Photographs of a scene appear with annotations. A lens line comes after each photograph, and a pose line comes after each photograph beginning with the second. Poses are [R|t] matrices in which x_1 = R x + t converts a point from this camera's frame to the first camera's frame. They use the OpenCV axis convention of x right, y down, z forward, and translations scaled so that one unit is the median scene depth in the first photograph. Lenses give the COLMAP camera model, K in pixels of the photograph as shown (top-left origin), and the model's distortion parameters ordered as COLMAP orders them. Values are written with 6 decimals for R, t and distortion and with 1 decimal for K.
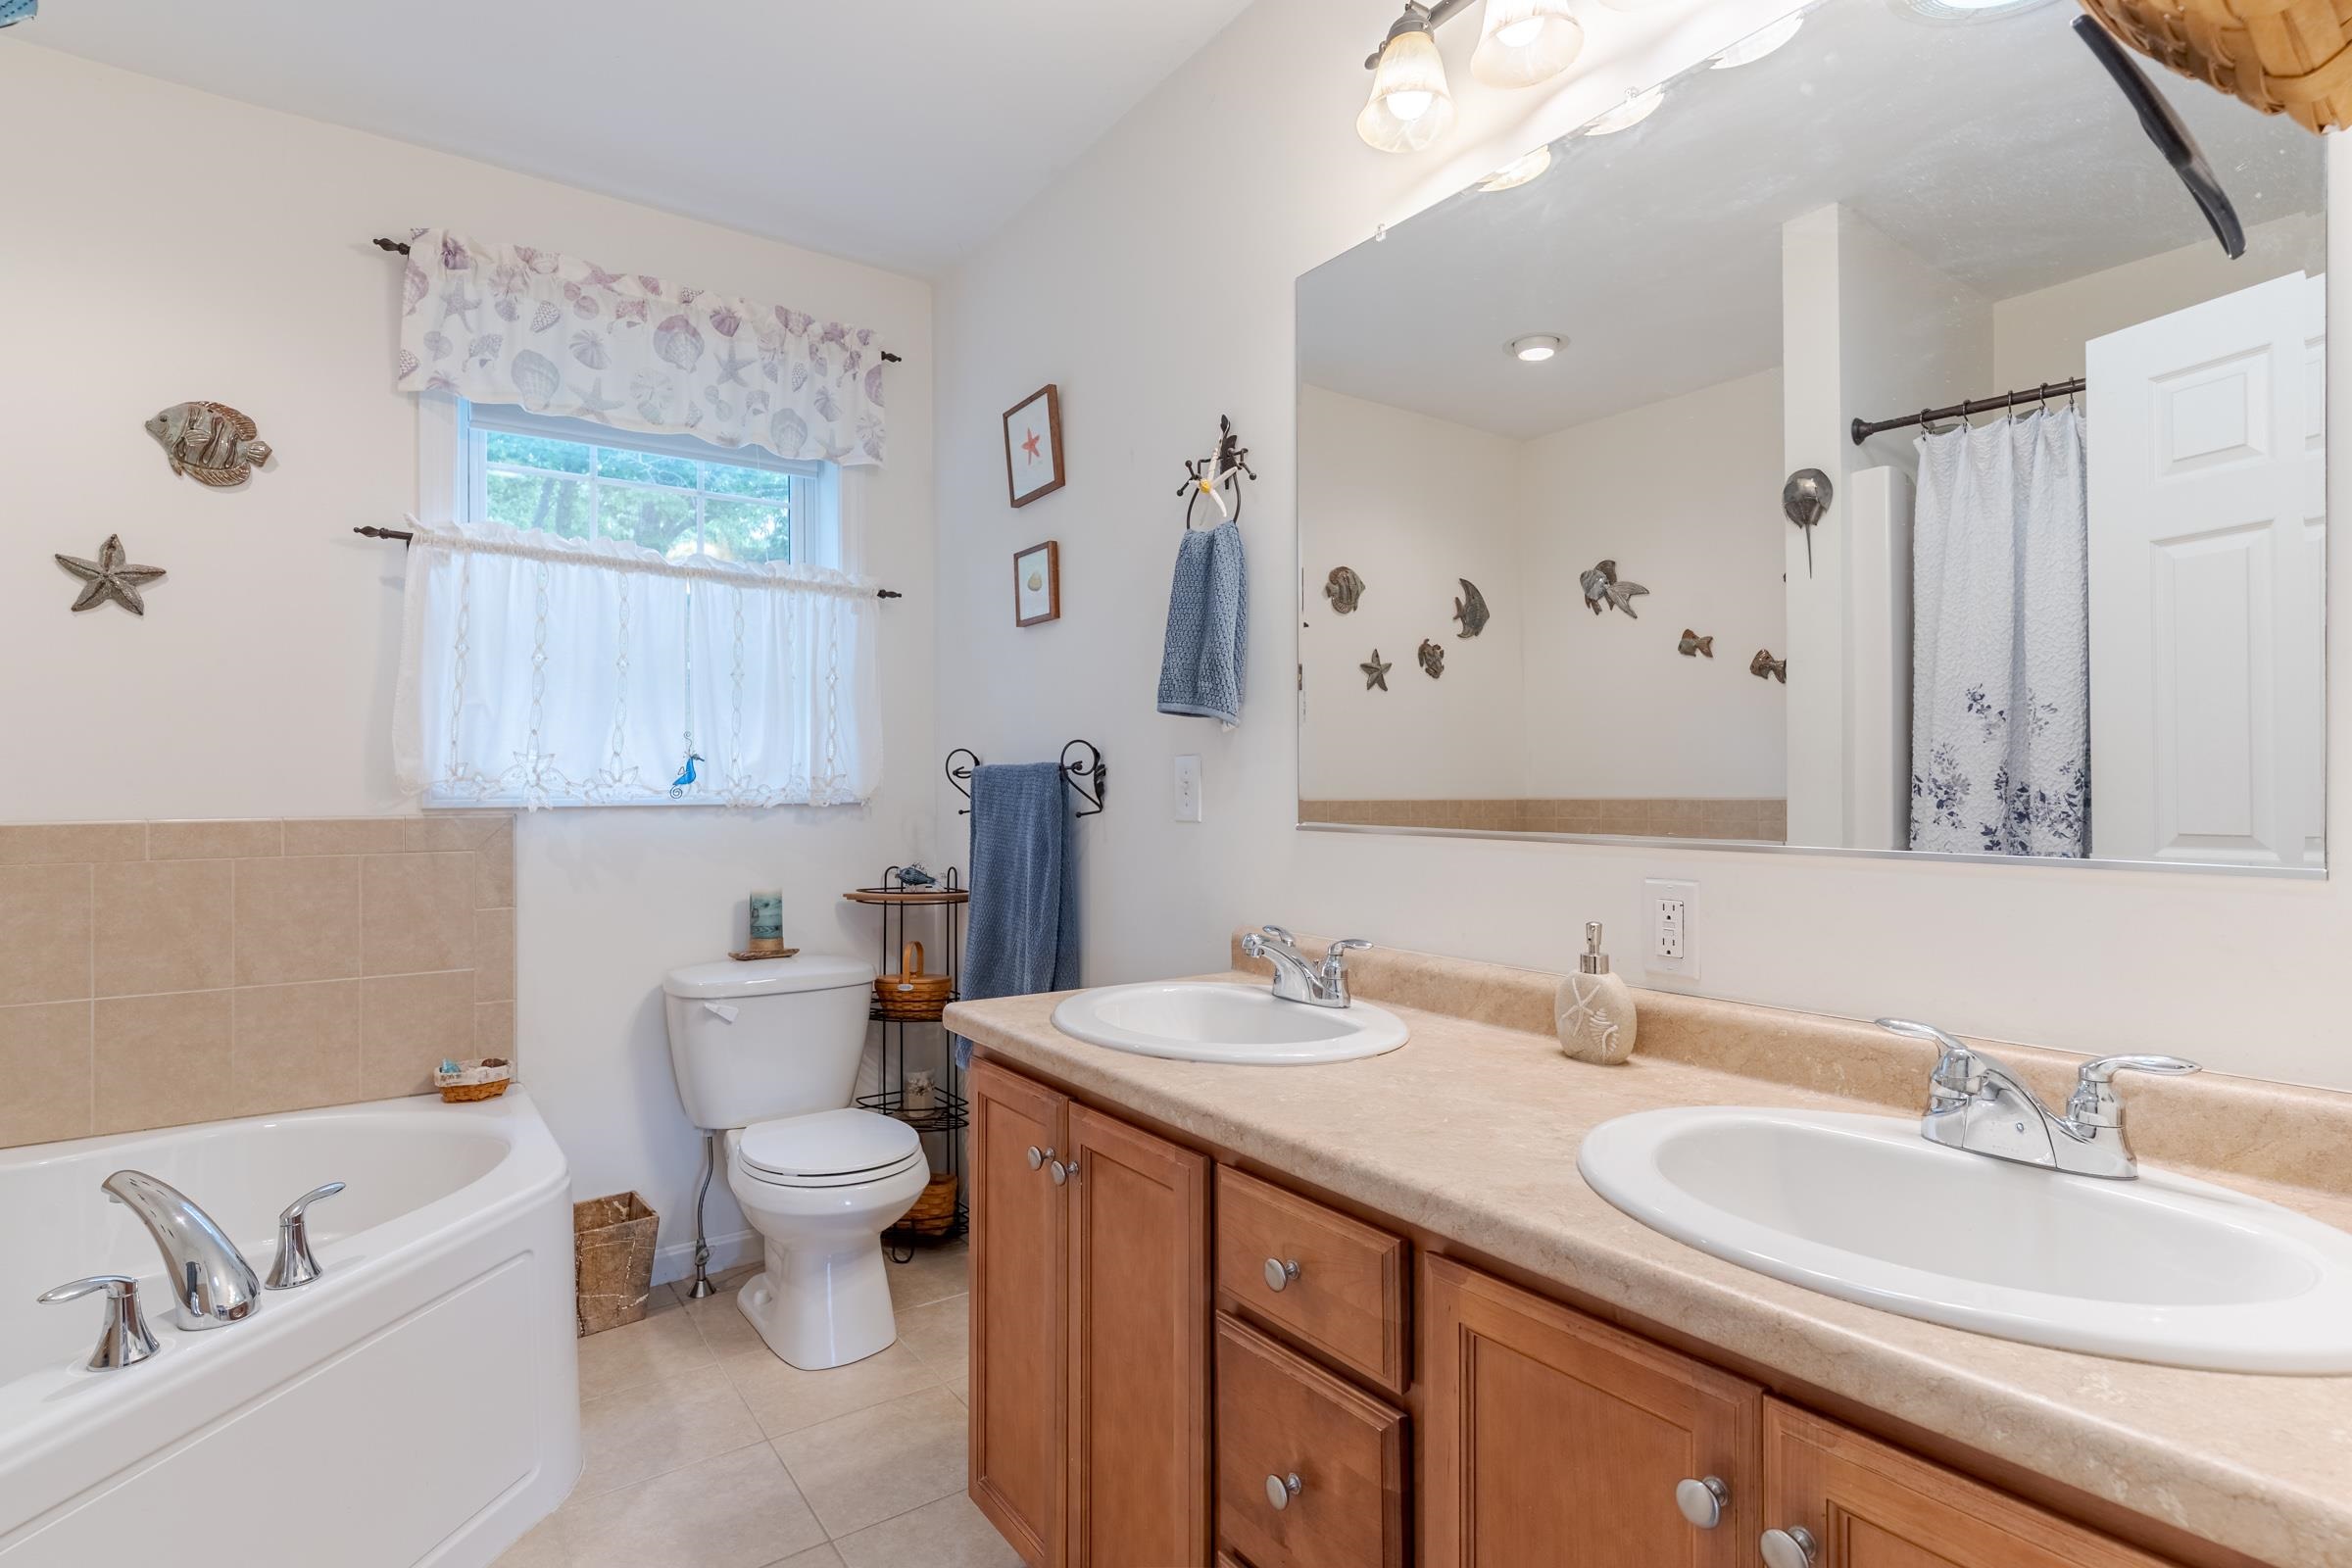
lens RADIAL K [[1140.9, 0, 1181.5], [0, 1140.9, 791.1], [0, 0, 1]] dist [-0.001528, 0.001276]
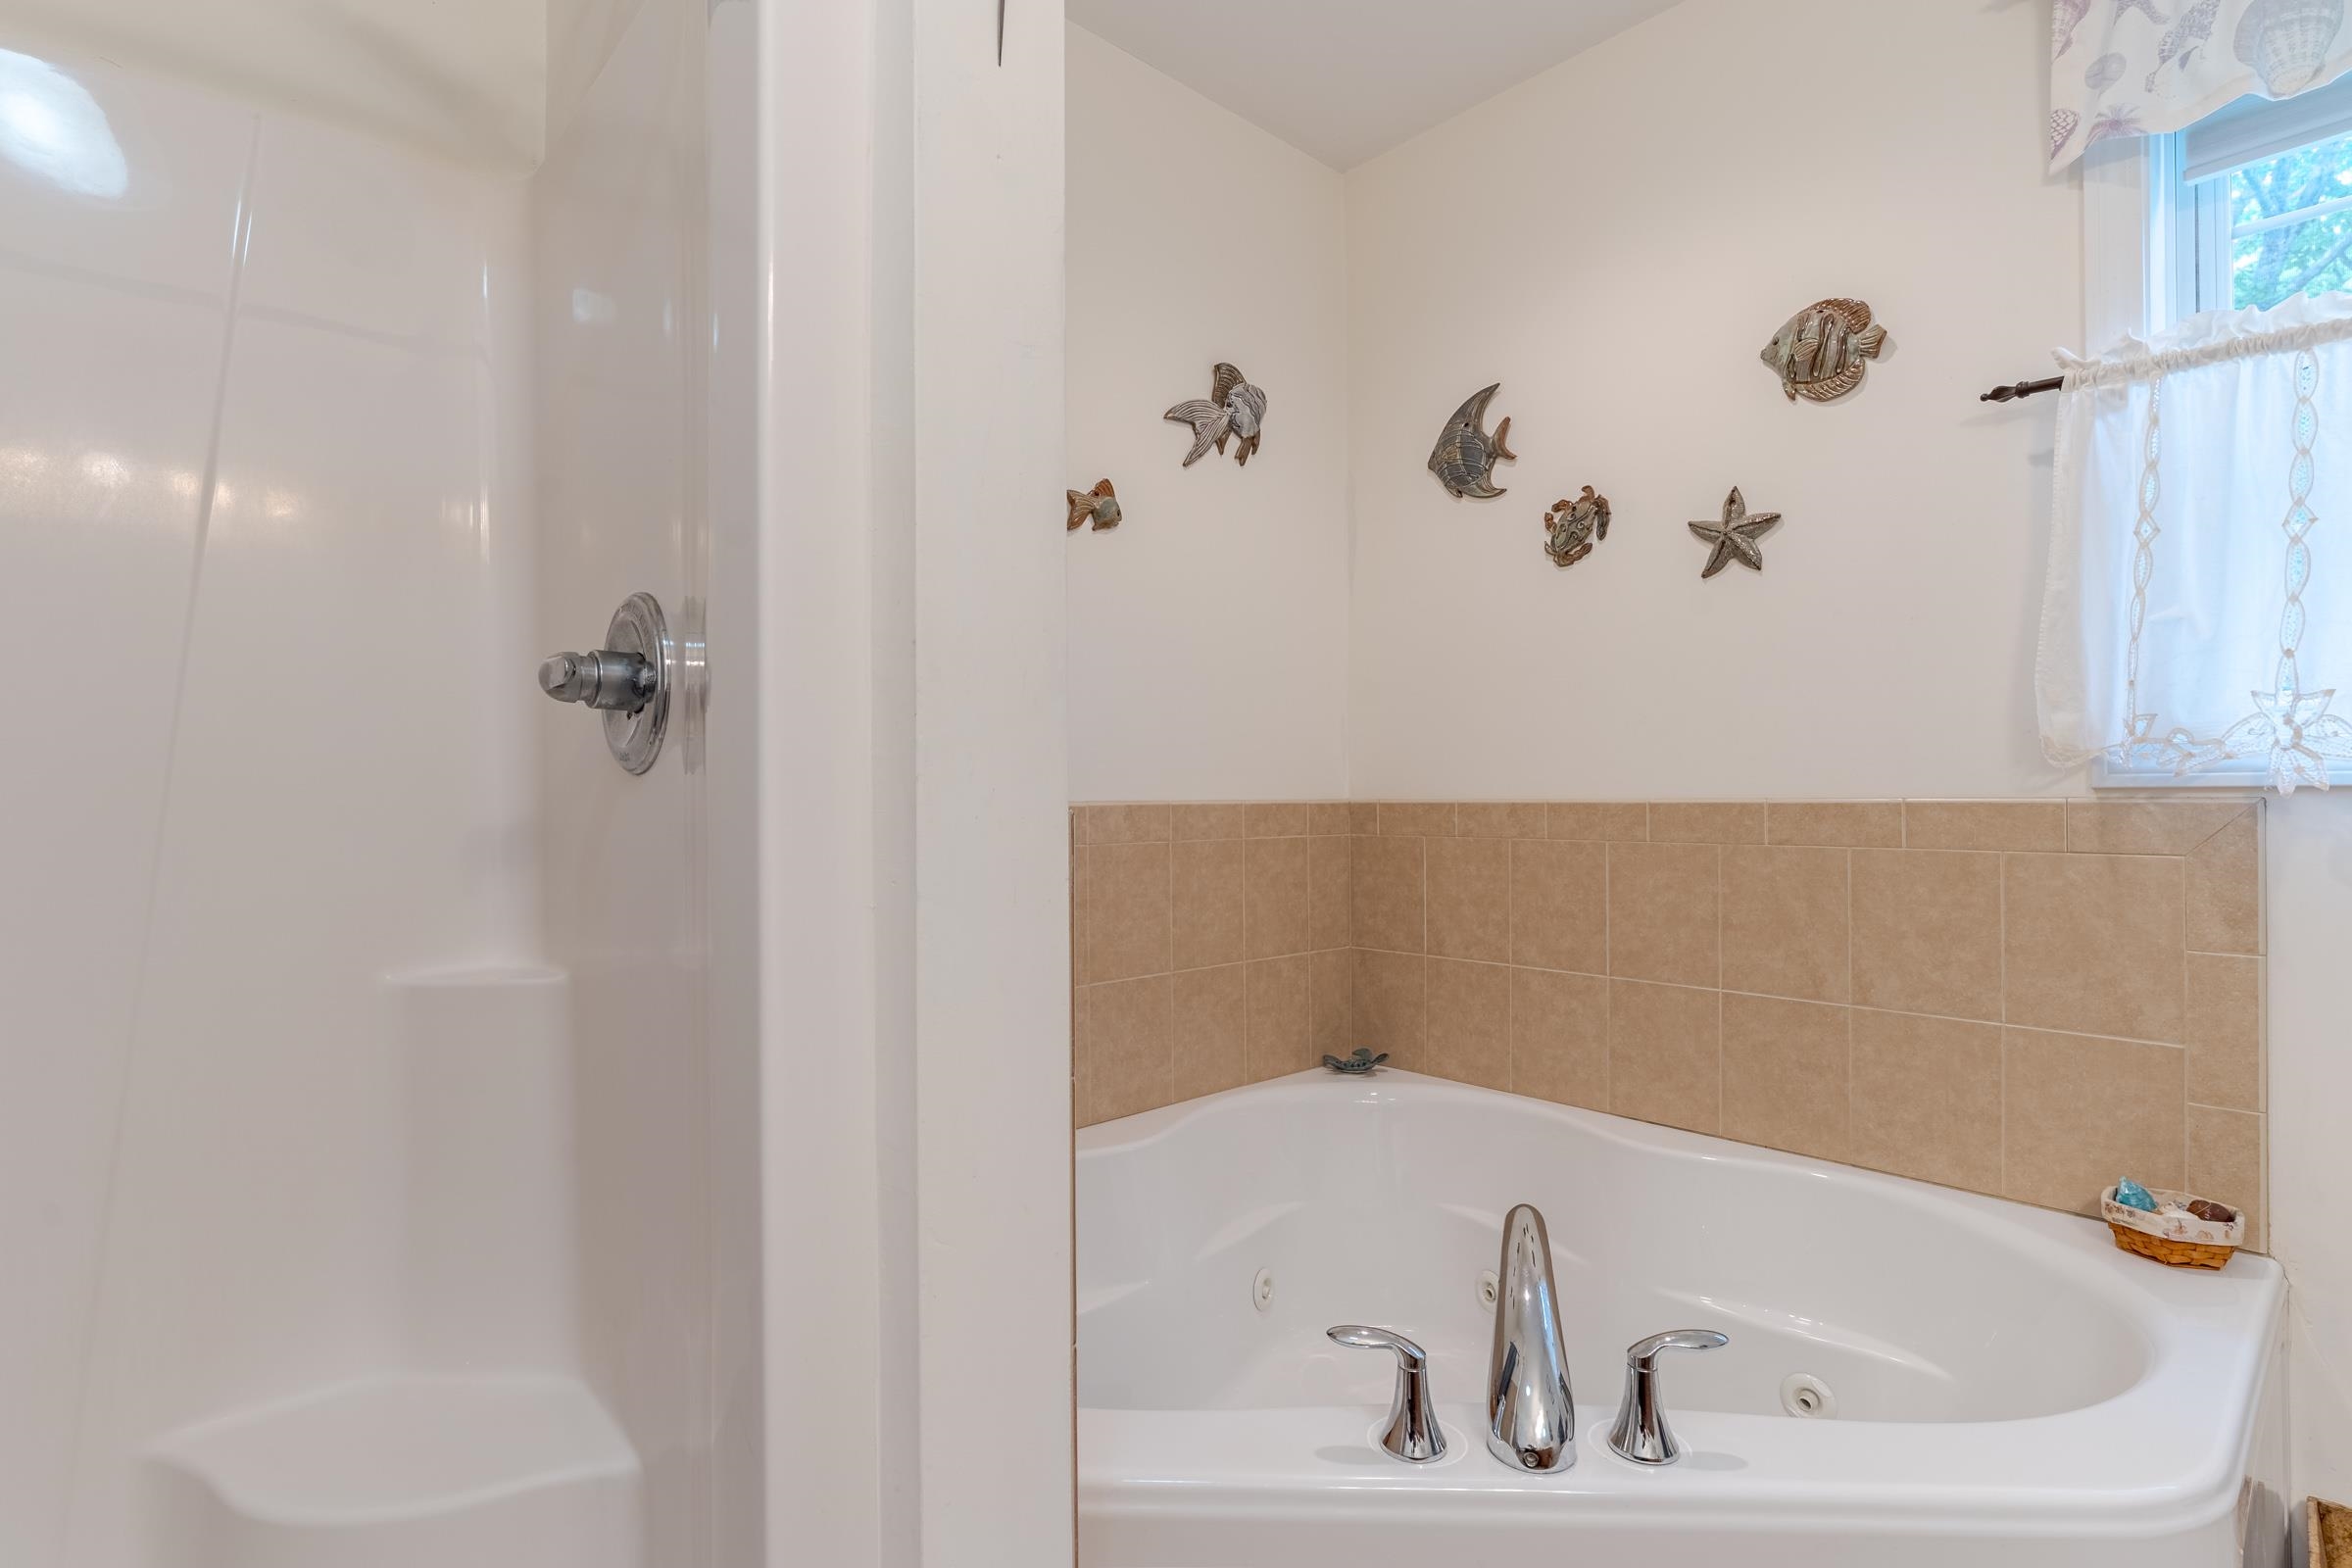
lens RADIAL K [[1140.9, 0, 1169.7], [0, 1140.9, 783.0], [0, 0, 1]] dist [-0.001528, 0.001276]
pose [[0.122399, -0.003491, -0.992475, -0.073958], [0.006427, 0.999976, -0.002725, 0.011148], [0.992460, -0.006045, 0.122418, 0.389134]]
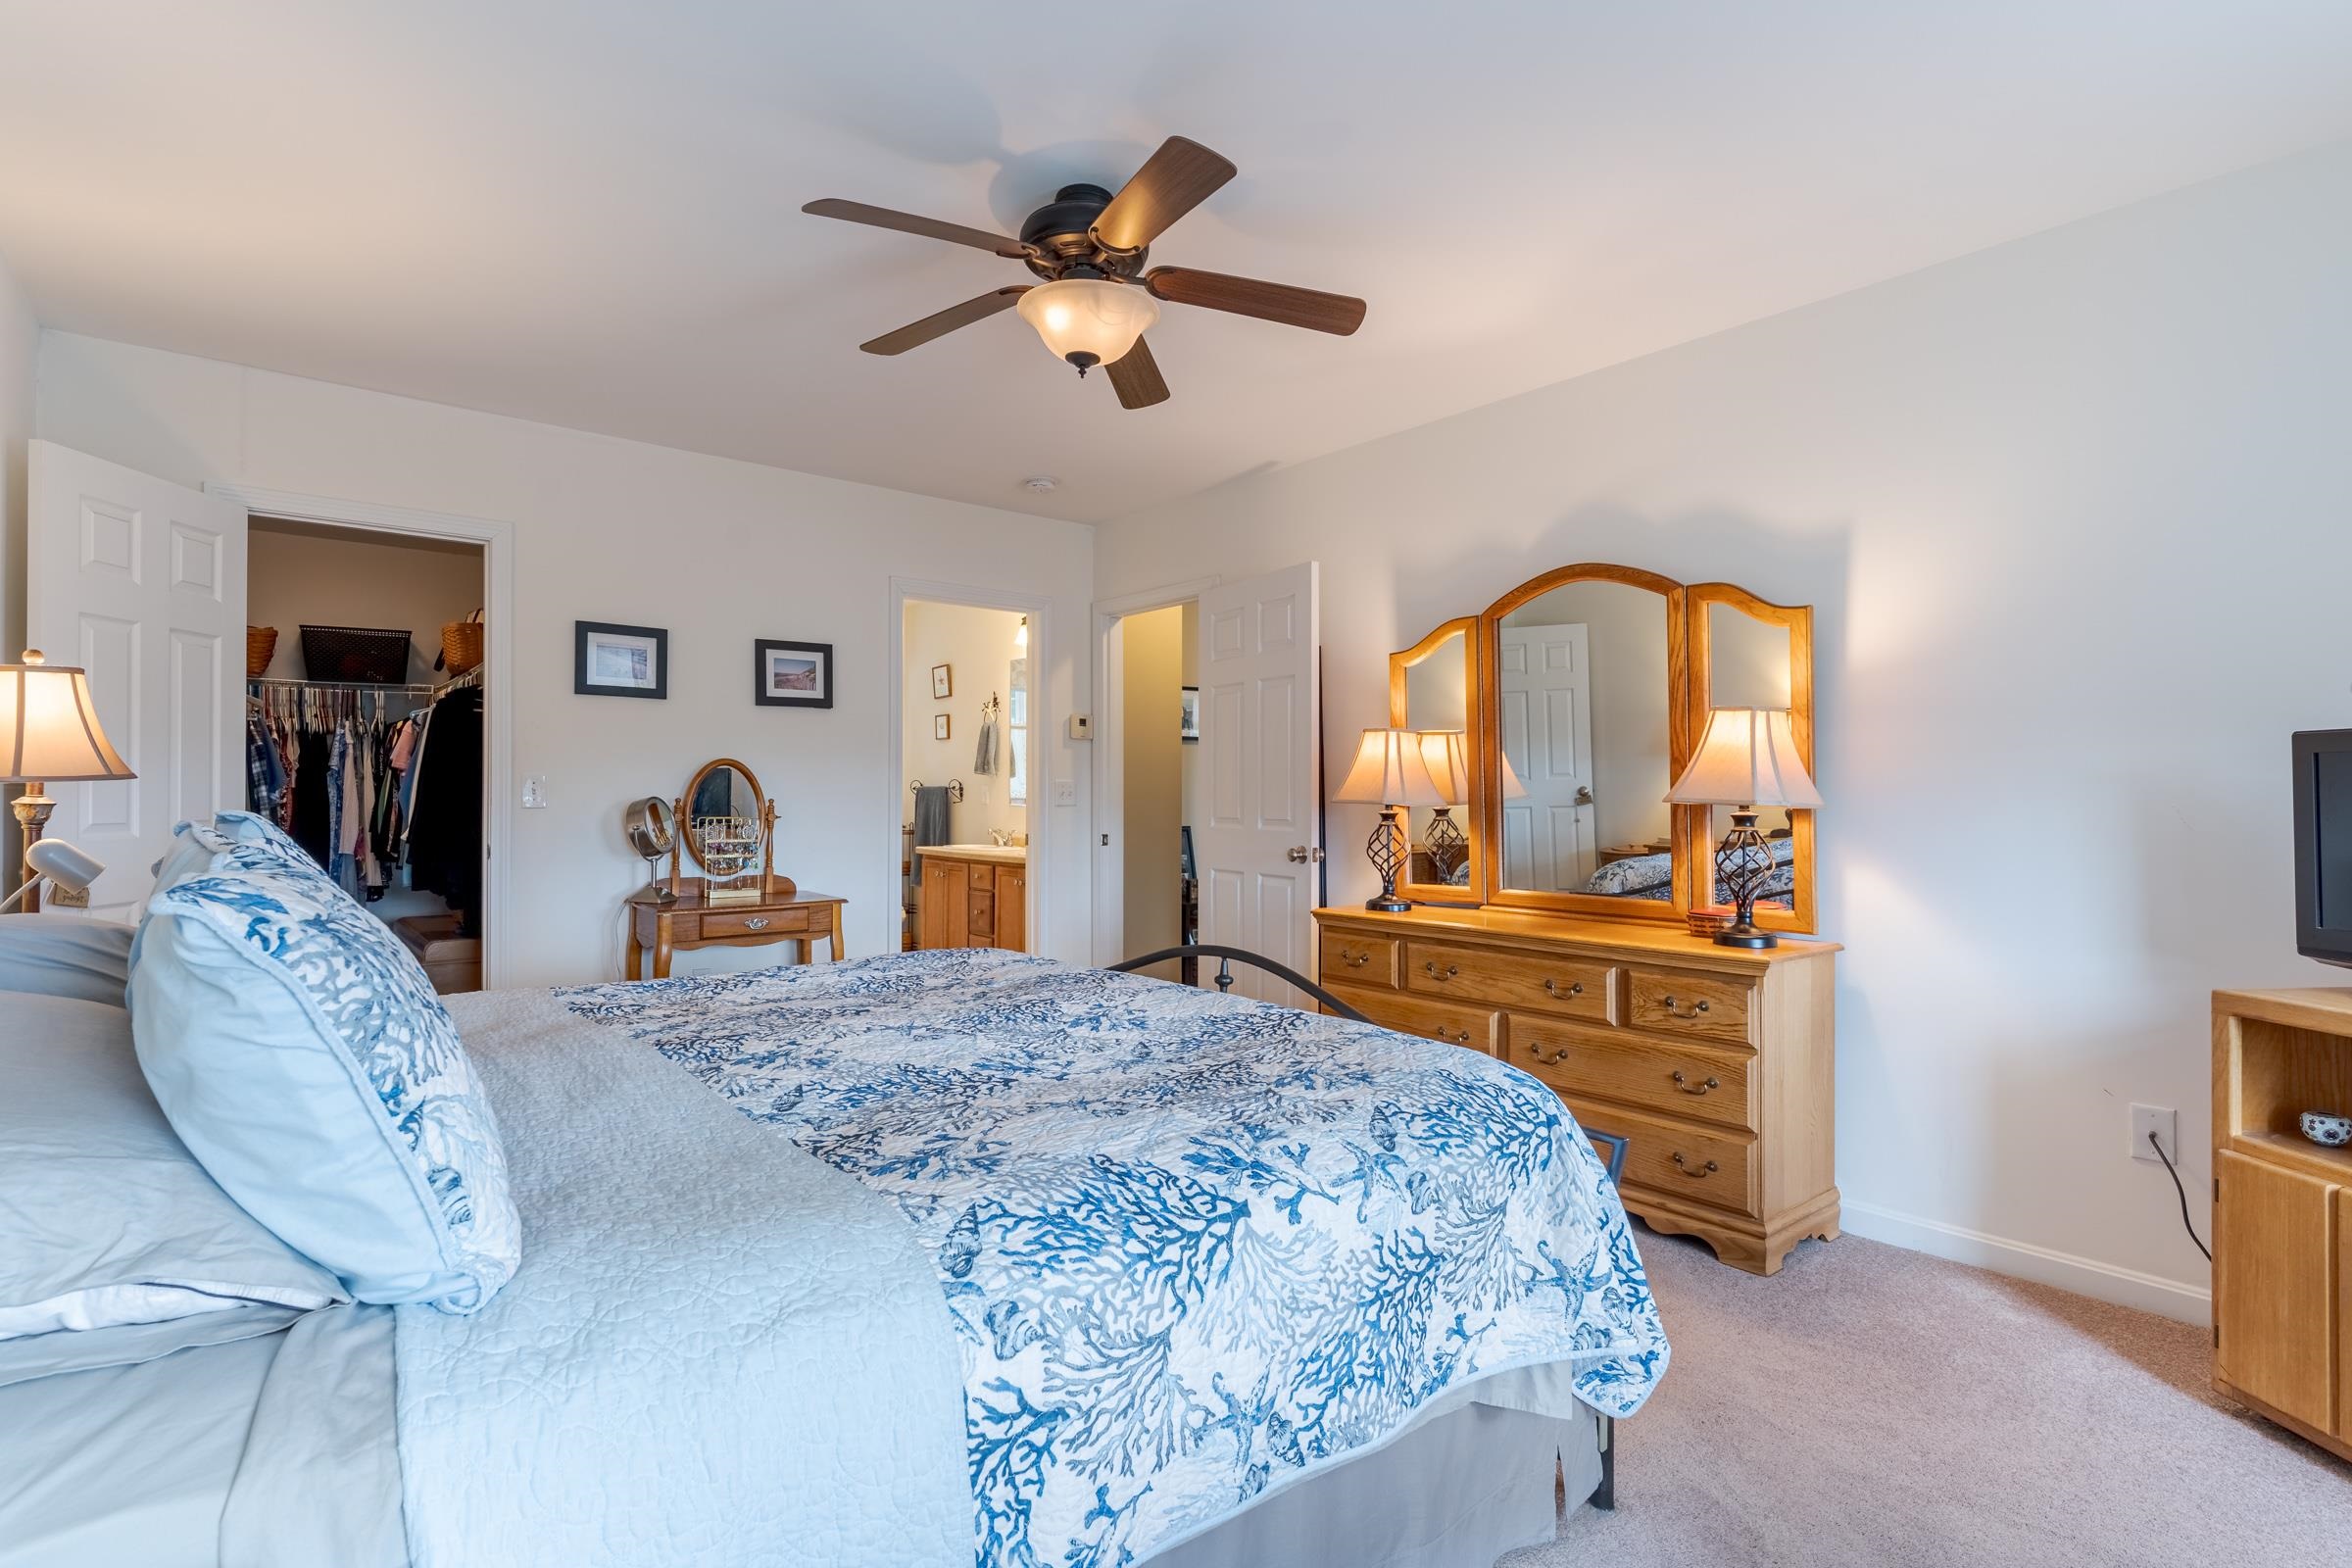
lens RADIAL K [[1140.9, 0, 1177.9], [0, 1140.9, 790.7], [0, 0, 1]] dist [-0.001528, 0.001276]
pose [[0.998081, 0.009733, 0.061152, 0.341955], [-0.009620, 0.999951, -0.002138, -0.011283], [-0.061170, 0.001546, 0.998126, -2.250904]]
